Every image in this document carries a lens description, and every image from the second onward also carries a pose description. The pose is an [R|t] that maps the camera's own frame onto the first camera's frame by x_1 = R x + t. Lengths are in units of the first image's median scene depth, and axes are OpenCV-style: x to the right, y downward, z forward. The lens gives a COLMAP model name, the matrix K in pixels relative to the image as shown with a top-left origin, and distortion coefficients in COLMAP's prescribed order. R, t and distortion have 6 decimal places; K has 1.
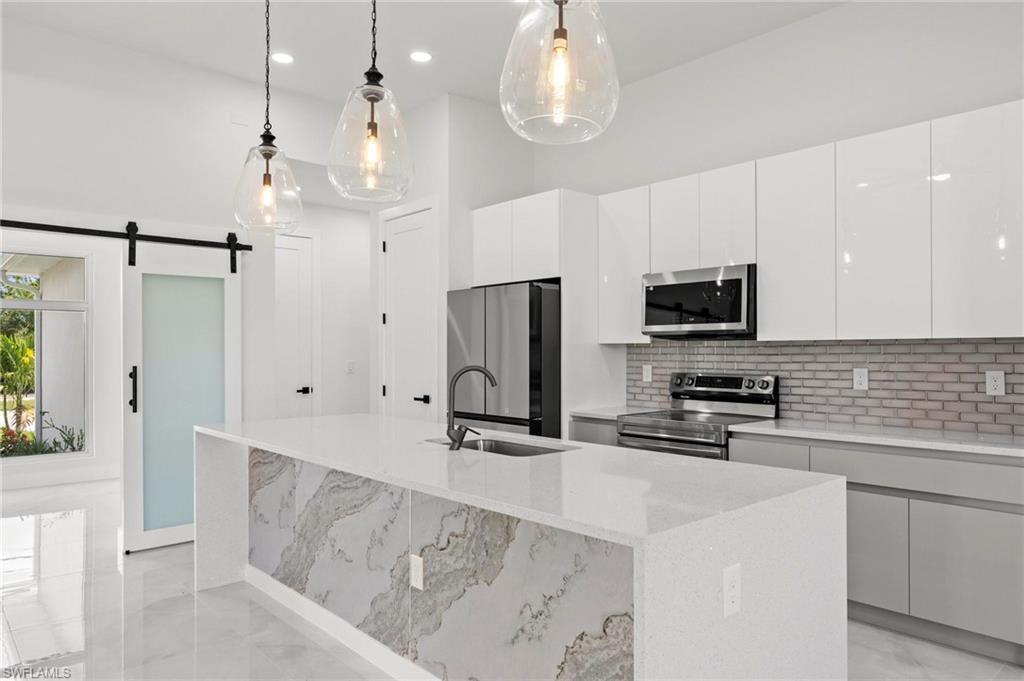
lens RADIAL K [[683.7, 0, 511.8], [0, 683.7, 347.2], [0, 0, 1]] dist [-0.003597, 0.004404]
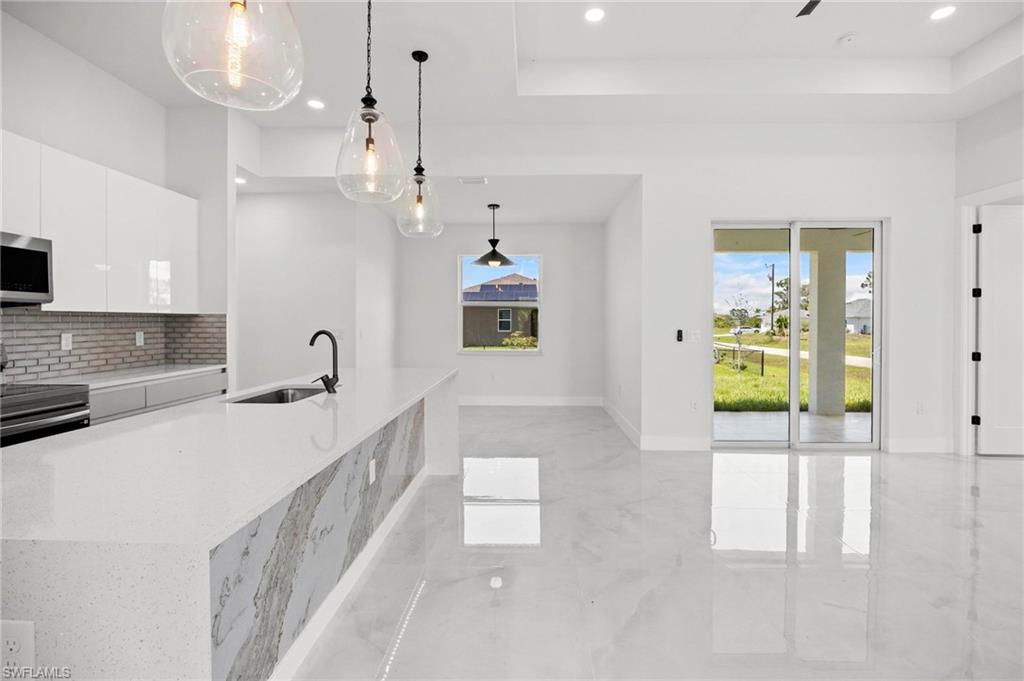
lens RADIAL K [[454.3, 0, 514.7], [0, 454.3, 328.0], [0, 0, 1]] dist [-0.015182, 0.003169]
pose [[-0.728819, -0.008161, 0.684658, -0.695264], [-0.002484, 0.999954, 0.009276, 0.009877], [-0.684702, 0.005060, -0.728805, 1.021872]]
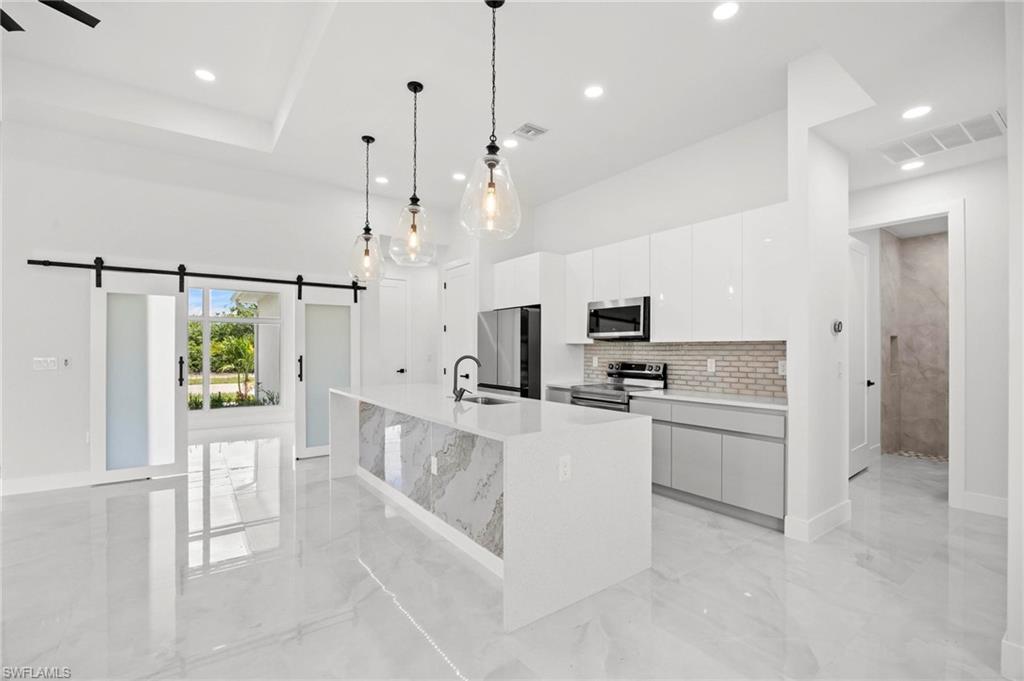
lens RADIAL K [[454.3, 0, 510.4], [0, 454.3, 347.5], [0, 0, 1]] dist [-0.015182, 0.003169]
pose [[0.994914, 0.002978, -0.100687, 0.131838], [-0.002498, 0.999985, 0.004898, -0.000911], [0.100700, -0.004621, 0.994906, -0.146649]]
